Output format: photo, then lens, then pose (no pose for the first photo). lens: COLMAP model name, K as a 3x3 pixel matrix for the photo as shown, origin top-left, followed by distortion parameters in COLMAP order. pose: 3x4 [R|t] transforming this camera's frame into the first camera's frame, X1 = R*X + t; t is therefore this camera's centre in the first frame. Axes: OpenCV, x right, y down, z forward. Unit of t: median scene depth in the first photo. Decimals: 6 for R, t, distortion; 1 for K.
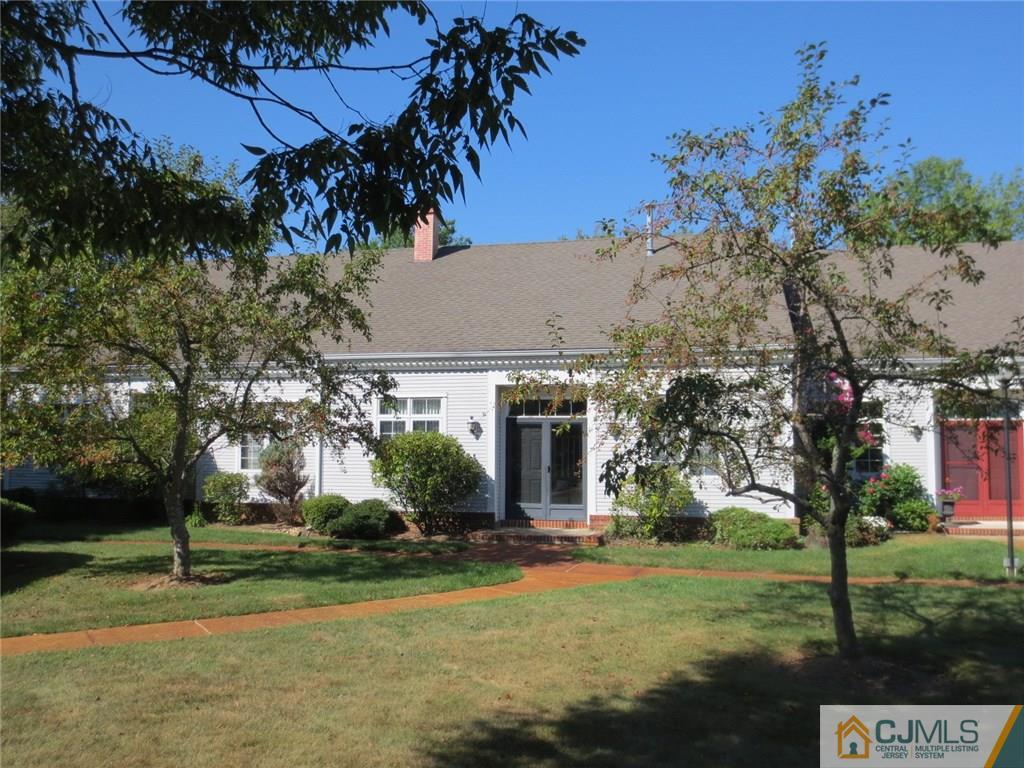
lens RADIAL K [[922.9, 0, 509.0], [0, 922.9, 392.7], [0, 0, 1]] dist [-0.033749, 0.019043]
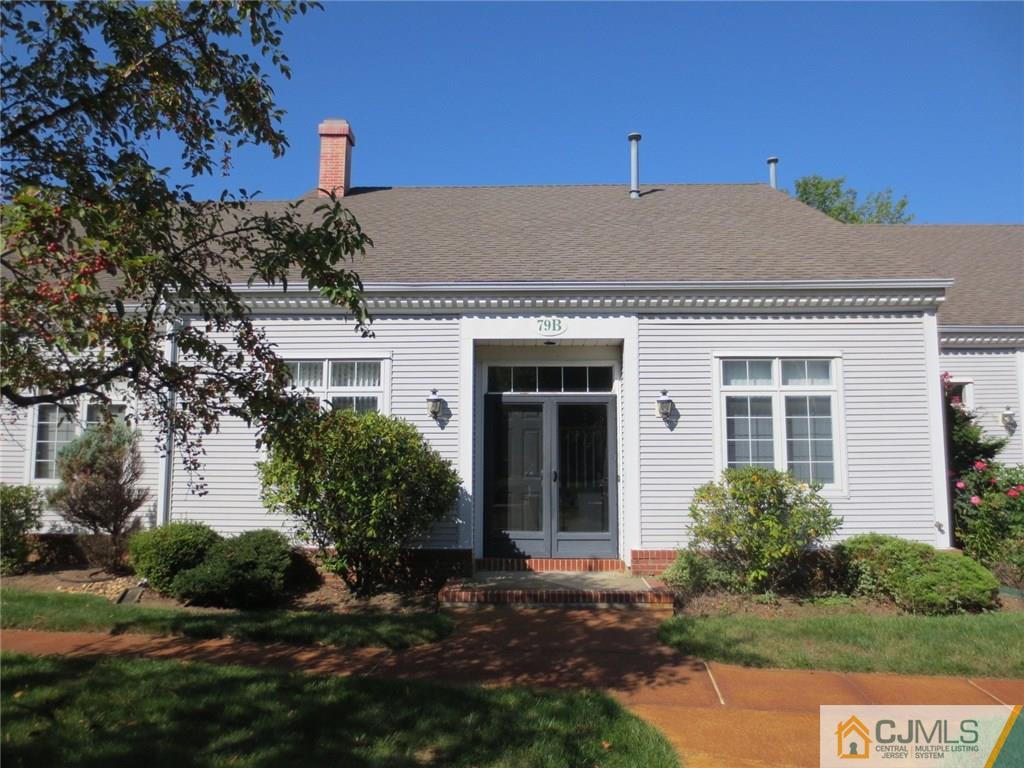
lens RADIAL K [[726.2, 0, 510.1], [0, 726.2, 385.2], [0, 0, 1]] dist [-0.040915, 0.016011]
pose [[0.978534, 0.018055, 0.205295, -0.112866], [-0.010146, 0.999168, -0.039510, 0.051760], [-0.205838, 0.036579, 0.977902, 0.660204]]
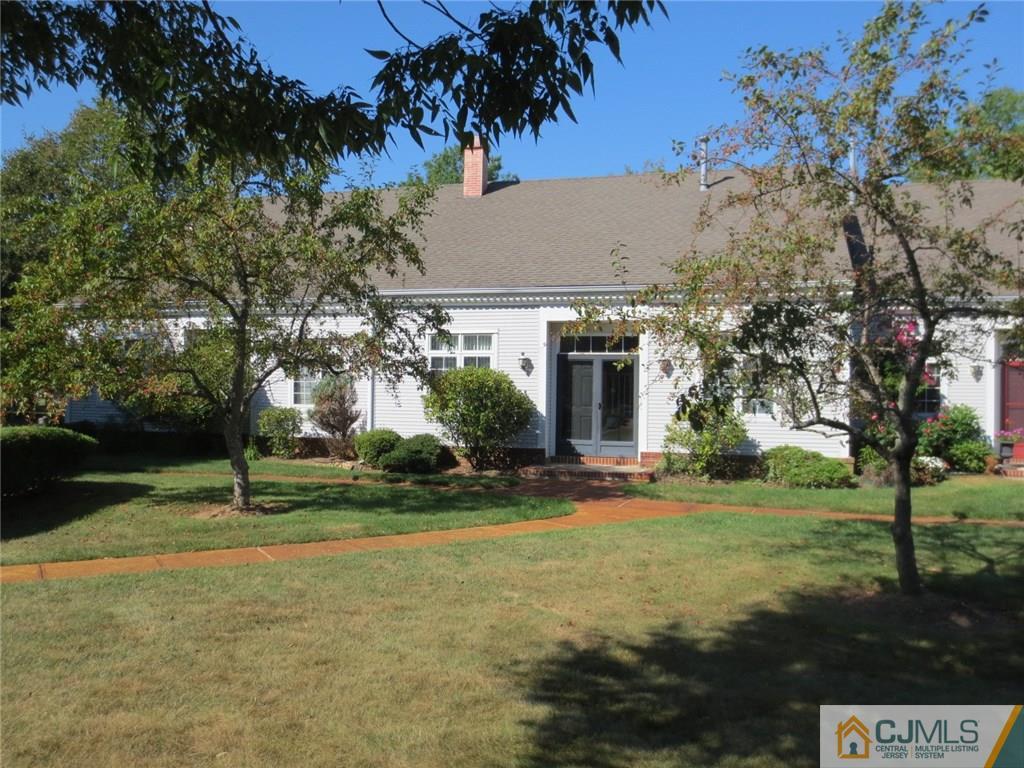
lens RADIAL K [[922.9, 0, 505.1], [0, 922.9, 393.2], [0, 0, 1]] dist [-0.033749, 0.019043]
pose [[0.998767, 0.008320, -0.048942, -0.013092], [-0.005141, 0.997890, 0.064724, 0.006209], [0.049377, -0.064393, 0.996702, 0.001085]]
